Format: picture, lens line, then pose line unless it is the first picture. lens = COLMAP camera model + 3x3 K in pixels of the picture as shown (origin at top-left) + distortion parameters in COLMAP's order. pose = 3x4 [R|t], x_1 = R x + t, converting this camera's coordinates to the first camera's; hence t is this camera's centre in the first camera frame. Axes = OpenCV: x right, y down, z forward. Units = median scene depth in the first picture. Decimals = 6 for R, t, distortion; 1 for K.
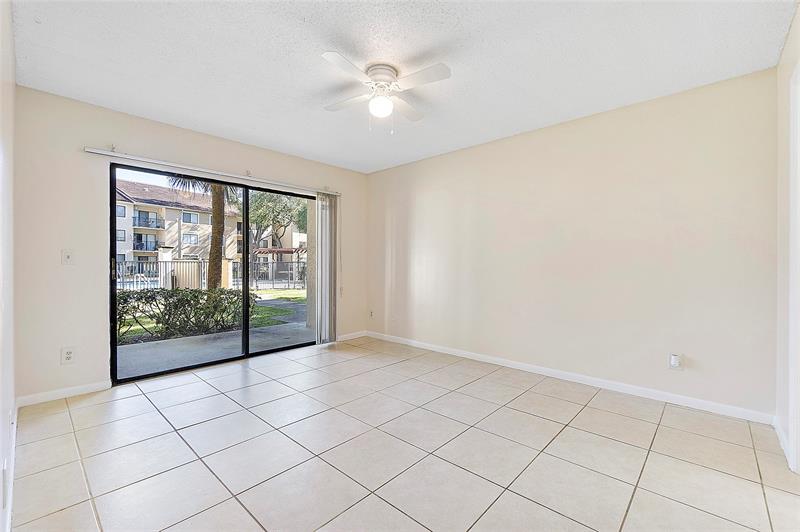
lens RADIAL K [[346.1, 0, 398.8], [0, 346.1, 265.3], [0, 0, 1]] dist [-0.001939, 0.000754]
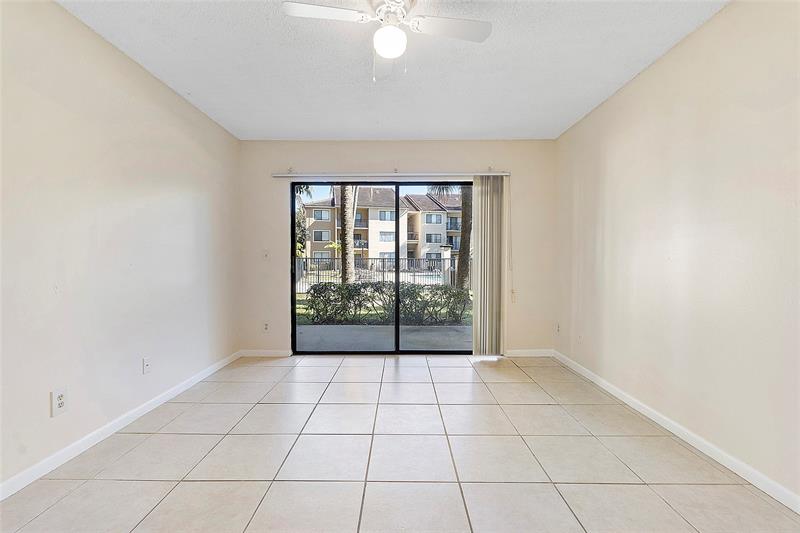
lens RADIAL K [[346.1, 0, 385.3], [0, 346.1, 268.4], [0, 0, 1]] dist [-0.001939, 0.000754]
pose [[0.672464, 0.017112, -0.739932, 0.264264], [-0.003638, 0.999797, 0.019816, -0.001731], [0.740121, -0.010633, 0.672389, 0.283418]]
